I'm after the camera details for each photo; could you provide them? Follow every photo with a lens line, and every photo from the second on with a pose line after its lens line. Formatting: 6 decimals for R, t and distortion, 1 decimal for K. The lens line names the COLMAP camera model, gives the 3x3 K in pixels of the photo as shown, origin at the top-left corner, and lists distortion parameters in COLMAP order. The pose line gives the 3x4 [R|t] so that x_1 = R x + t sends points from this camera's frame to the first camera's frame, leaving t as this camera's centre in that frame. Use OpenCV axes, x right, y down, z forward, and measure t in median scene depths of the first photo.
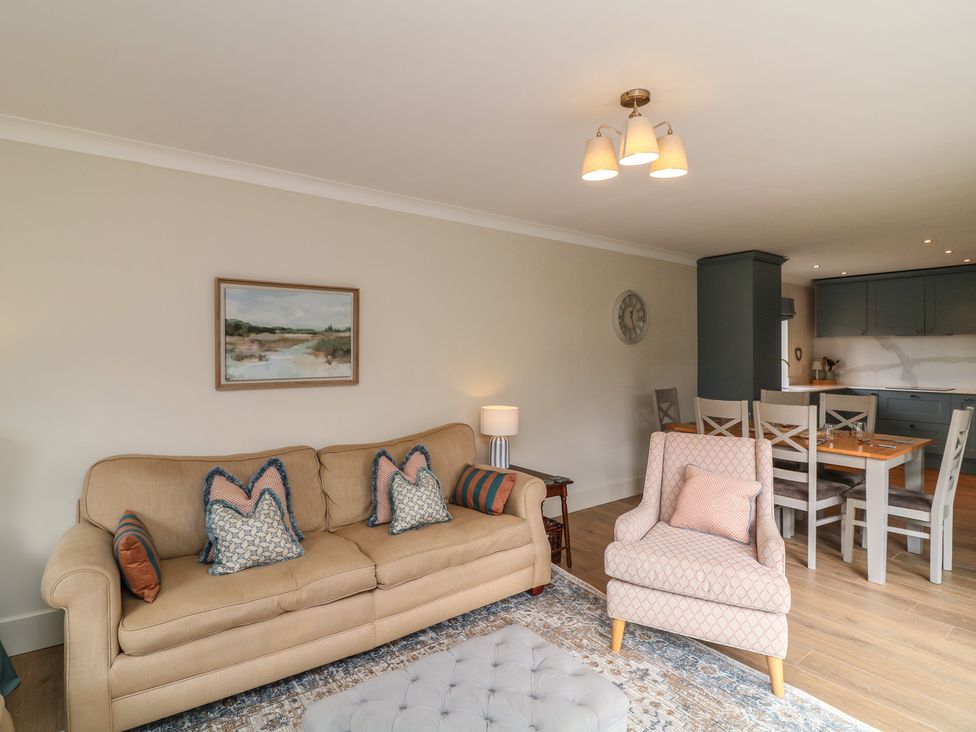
lens RADIAL K [[510.8, 0, 487.4], [0, 510.8, 356.6], [0, 0, 1]] dist [0.002648, -0.012487]
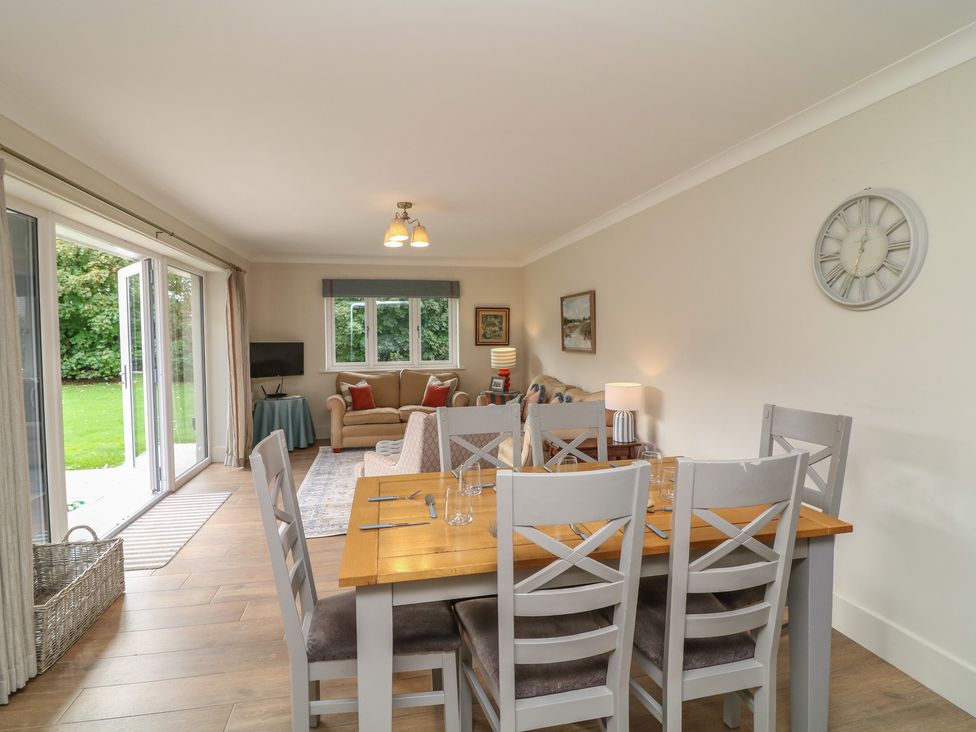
lens RADIAL K [[504.2, 0, 488.0], [0, 504.2, 366.0], [0, 0, 1]] dist [-0.001263, -0.000248]
pose [[-0.405189, 0.060039, -0.912259, 1.275026], [0.003742, 0.997942, 0.064016, -0.007092], [0.914225, 0.022525, -0.404580, 1.351893]]
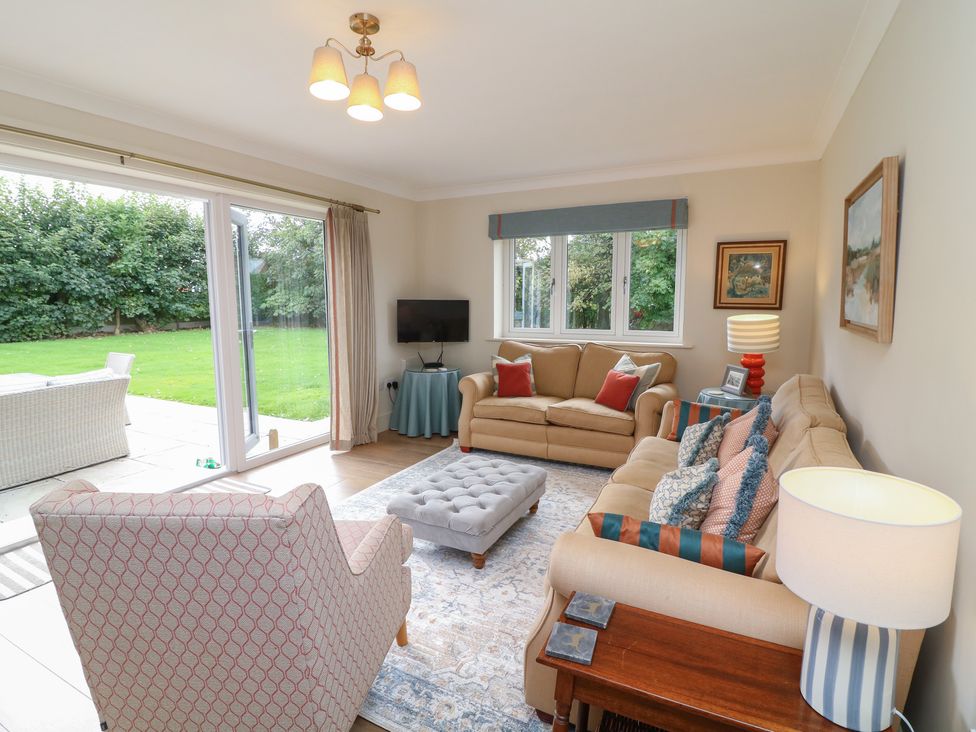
lens RADIAL K [[510.8, 0, 487.4], [0, 510.8, 356.6], [0, 0, 1]] dist [0.002648, -0.012487]
pose [[-0.896120, 0.058721, -0.439910, 0.352259], [0.003374, 0.992081, 0.125554, 0.000126], [0.443799, 0.111027, -0.889222, 1.321765]]
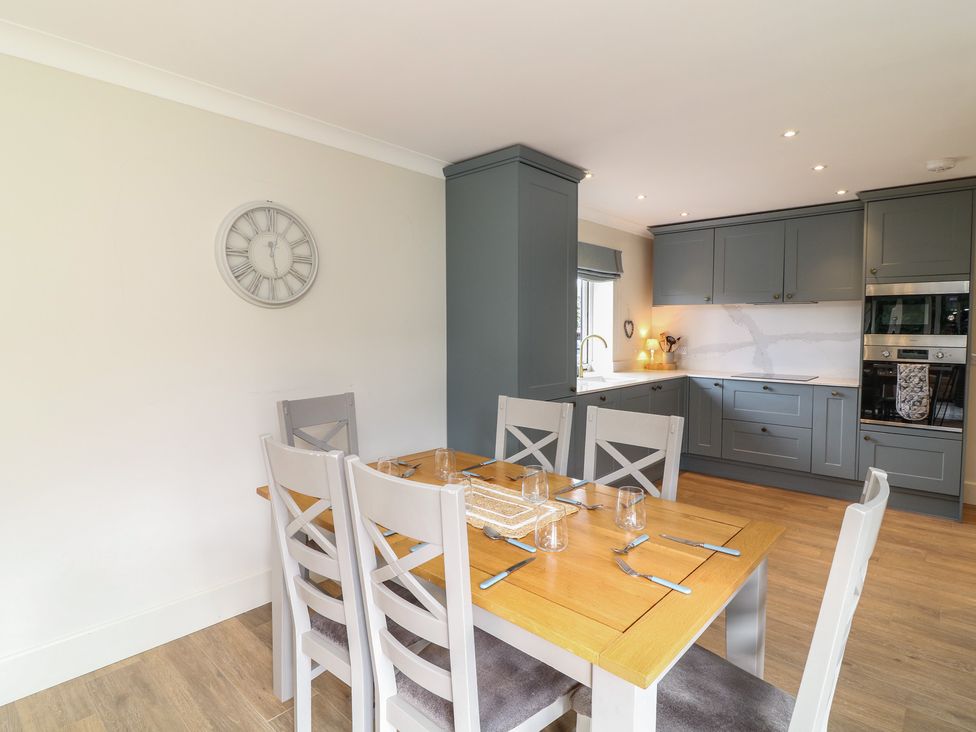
lens RADIAL K [[519.5, 0, 488.8], [0, 519.5, 356.5], [0, 0, 1]] dist [-0.002935, -0.000782]
pose [[0.981948, -0.007602, 0.188998, 0.605218], [-0.001392, 0.998875, 0.047407, -0.000932], [-0.189145, -0.046814, 0.980833, 0.687906]]
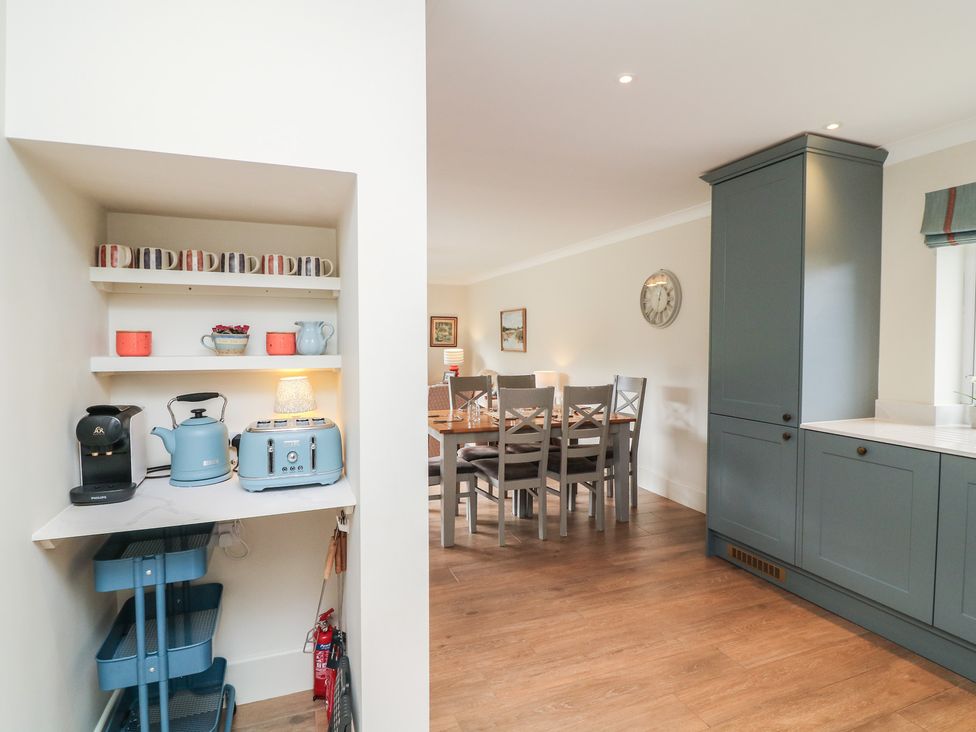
lens RADIAL K [[519.5, 0, 488.8], [0, 519.5, 356.5], [0, 0, 1]] dist [-0.002935, -0.000782]
pose [[-0.263070, 0.032573, -0.964227, 1.939278], [-0.009326, 0.999297, 0.036303, -0.008661], [0.964732, 0.018542, -0.262581, 1.461770]]
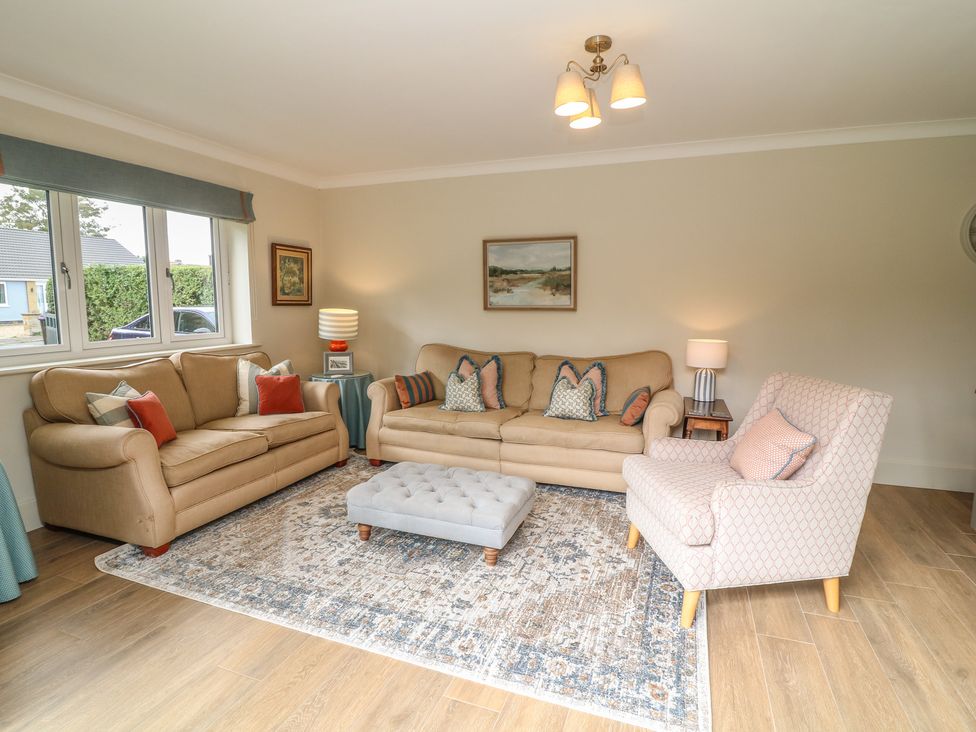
lens RADIAL K [[519.5, 0, 488.8], [0, 519.5, 356.5], [0, 0, 1]] dist [-0.002935, -0.000782]
pose [[0.539417, 0.092927, -0.836895, 0.750700], [-0.005657, 0.994269, 0.106755, 0.028915], [0.842020, -0.052851, 0.536852, 0.109348]]
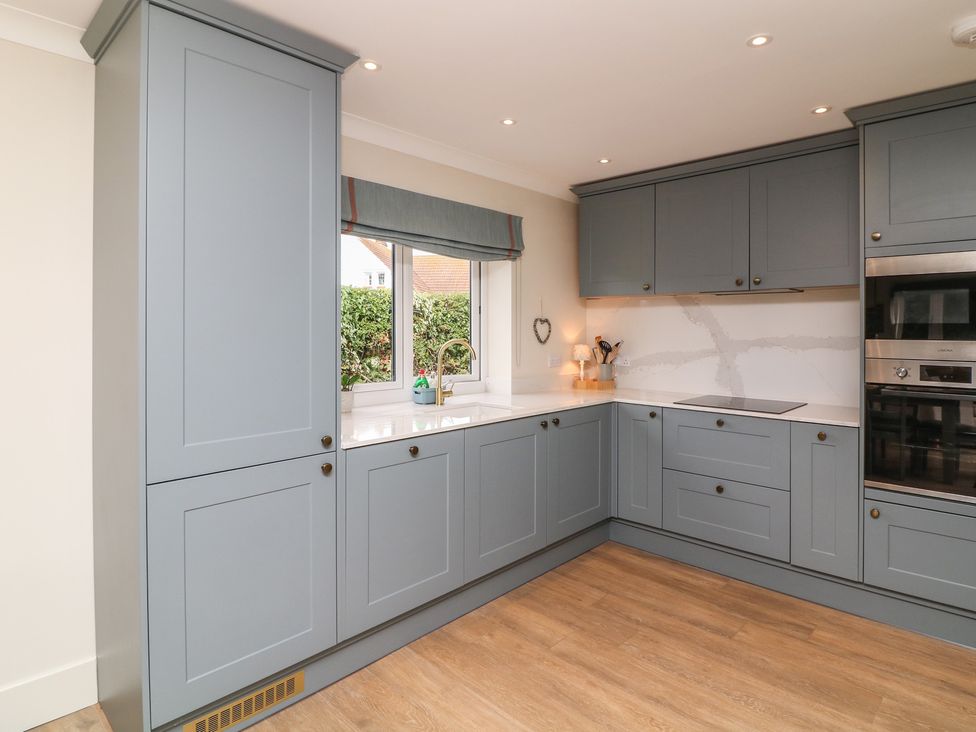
lens RADIAL K [[551.9, 0, 516.7], [0, 551.9, 332.6], [0, 0, 1]] dist [-0.000689, -0.001198]
pose [[0.980248, 0.002107, 0.197762, 1.059415], [-0.002232, 0.999997, 0.000410, -0.006373], [-0.197761, -0.000844, 0.980250, 1.045382]]
